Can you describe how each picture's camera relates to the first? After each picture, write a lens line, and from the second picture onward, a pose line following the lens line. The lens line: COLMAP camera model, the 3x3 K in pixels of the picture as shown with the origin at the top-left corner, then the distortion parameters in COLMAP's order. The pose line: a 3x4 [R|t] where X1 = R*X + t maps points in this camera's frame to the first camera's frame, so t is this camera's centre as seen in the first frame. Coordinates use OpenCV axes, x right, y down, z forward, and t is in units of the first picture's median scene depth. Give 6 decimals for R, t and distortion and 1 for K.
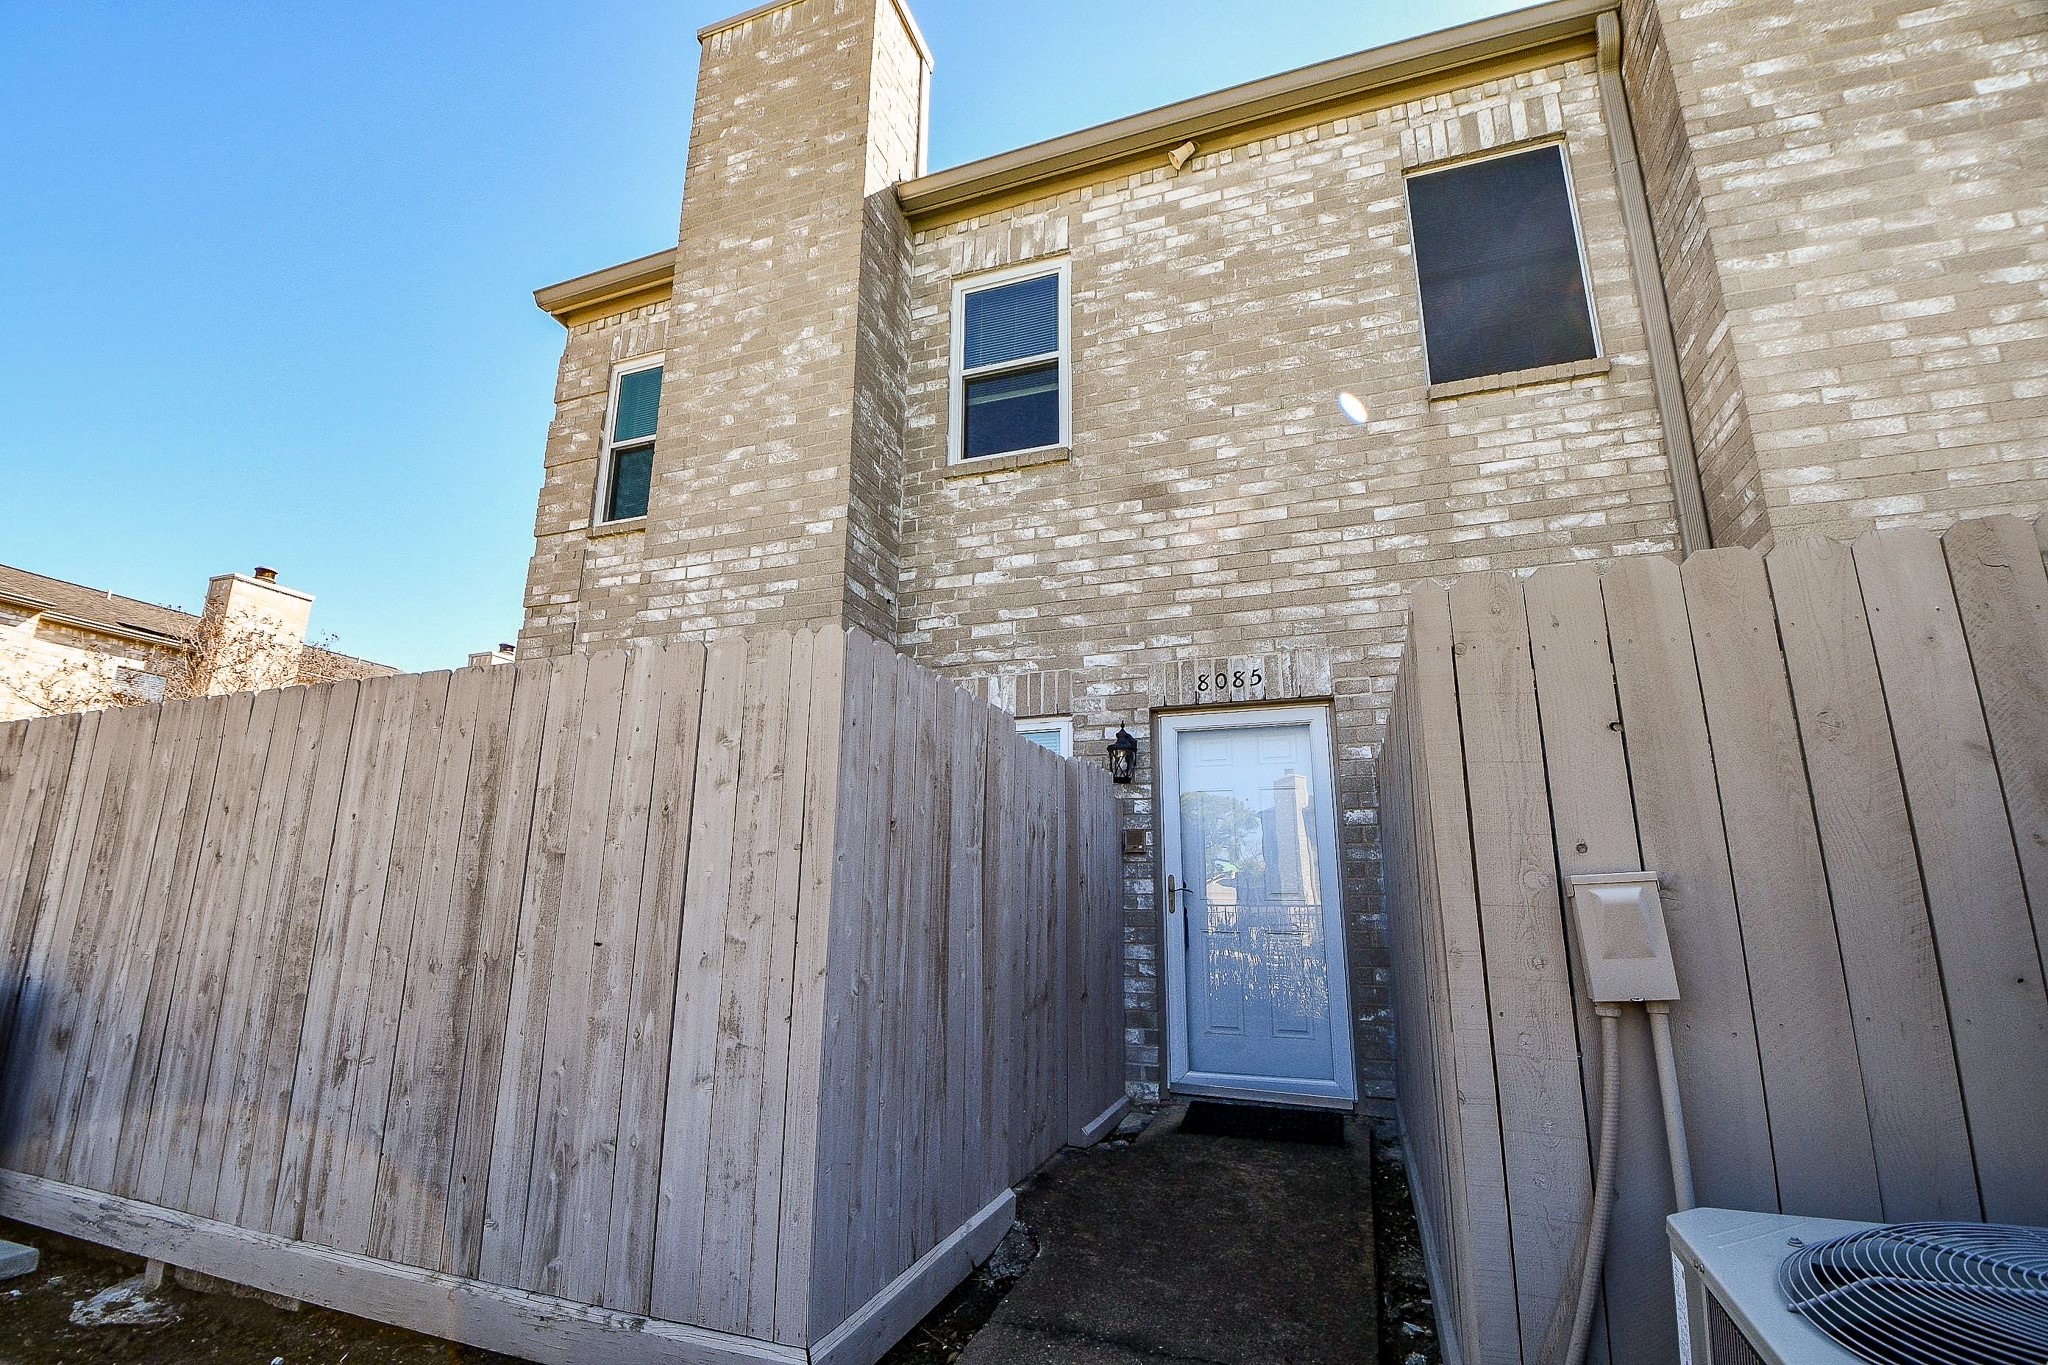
lens RADIAL K [[914.8, 0, 1017.8], [0, 914.8, 680.5], [0, 0, 1]] dist [0.000434, -0.012802]
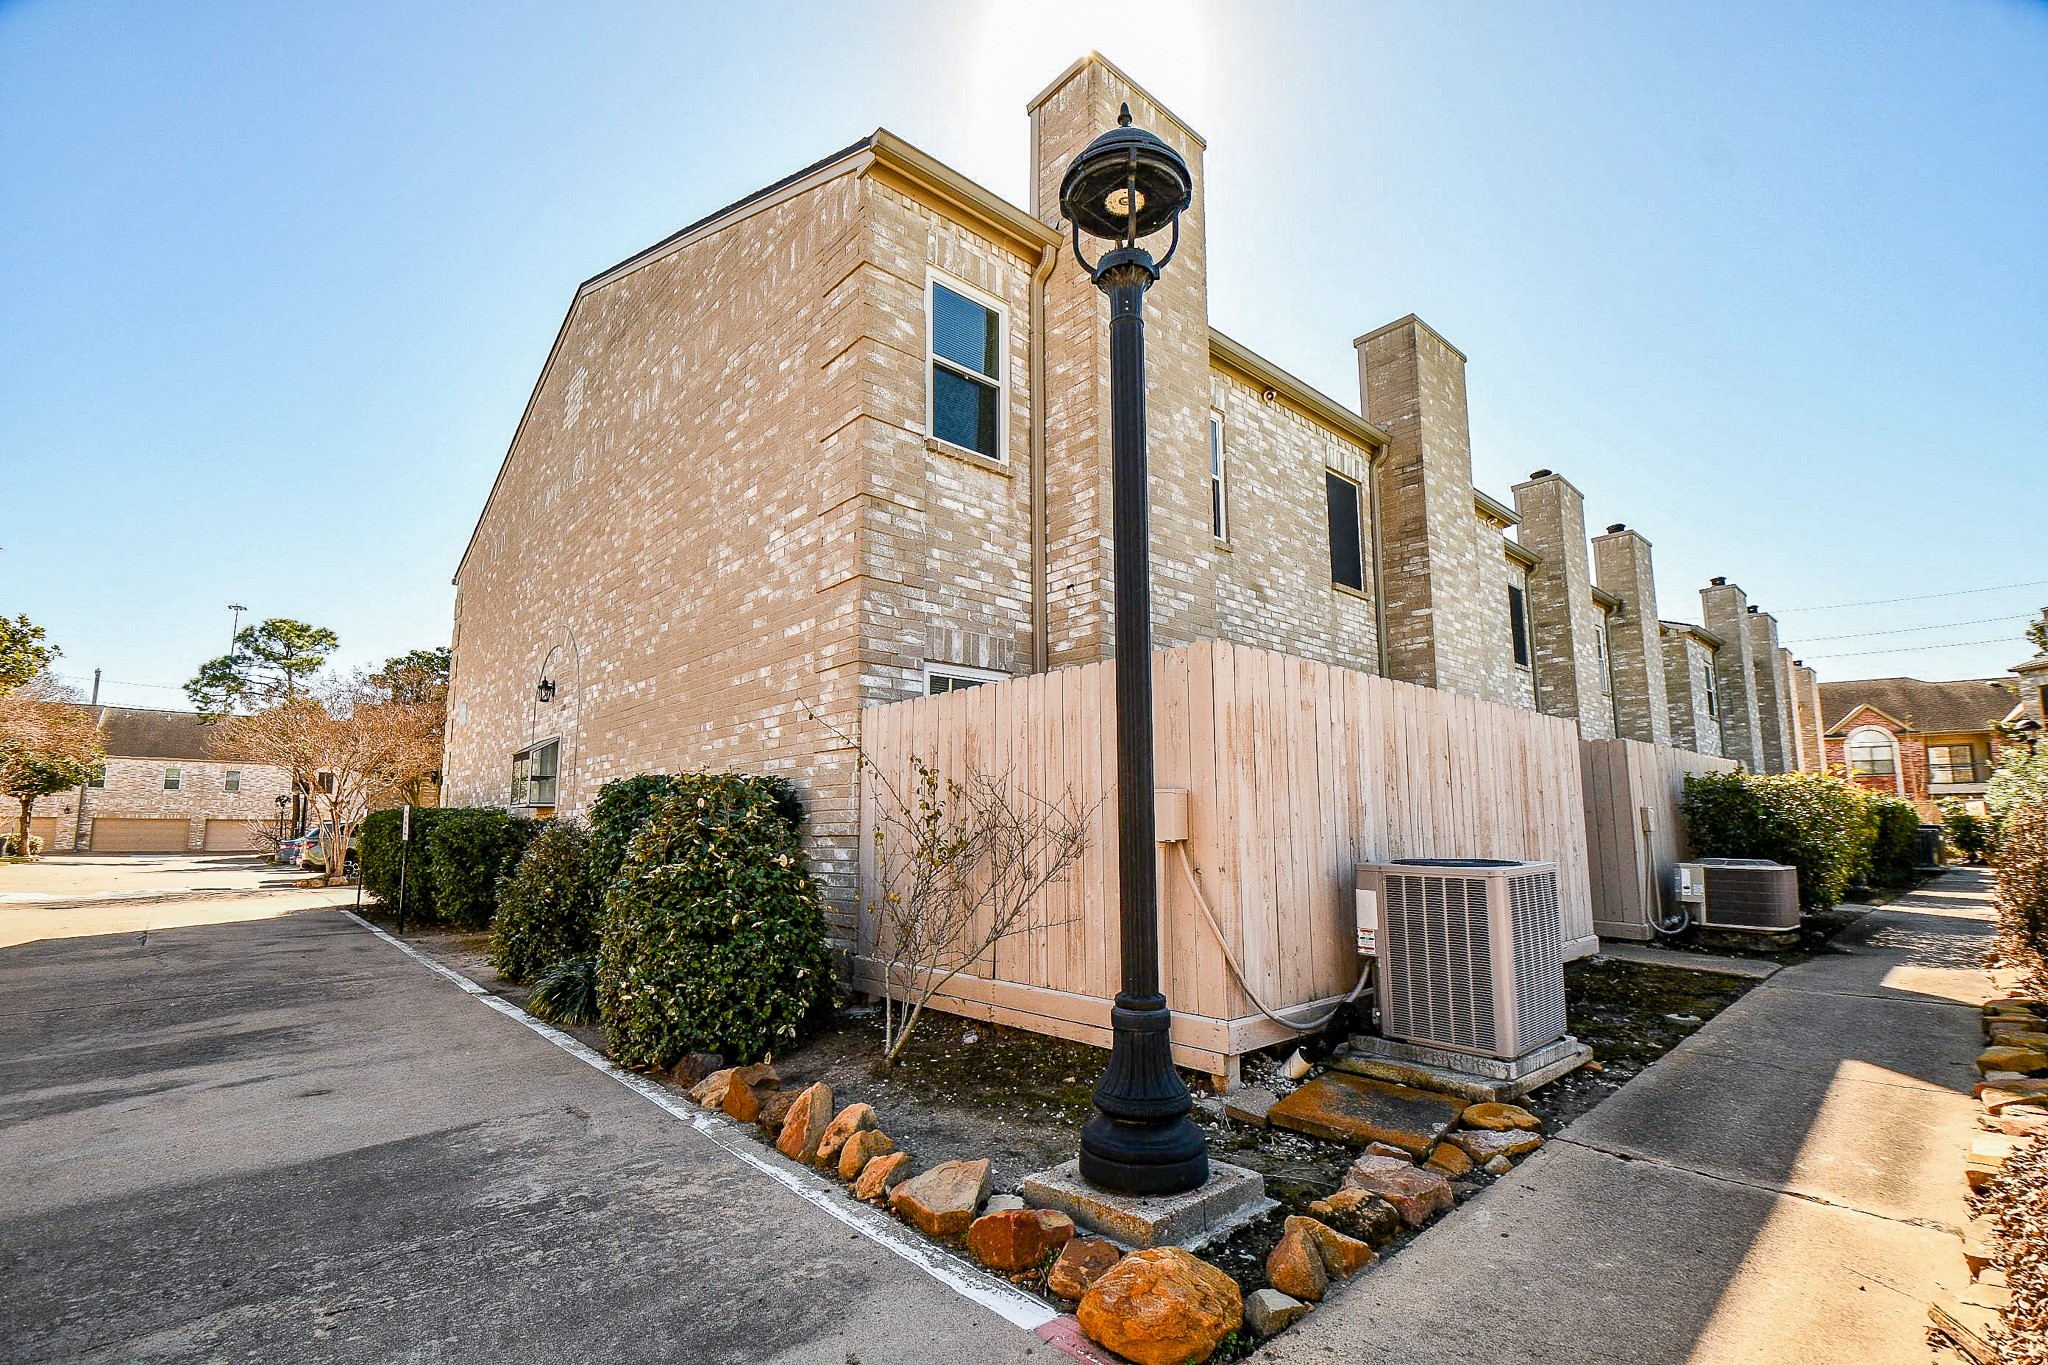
lens RADIAL K [[914.8, 0, 1017.4], [0, 914.8, 694.2], [0, 0, 1]] dist [0.000434, -0.012802]
pose [[0.462549, 0.122892, 0.878035, -1.606373], [-0.208259, 0.977697, -0.027131, 0.140142], [-0.861787, -0.170310, 0.477826, 0.513260]]
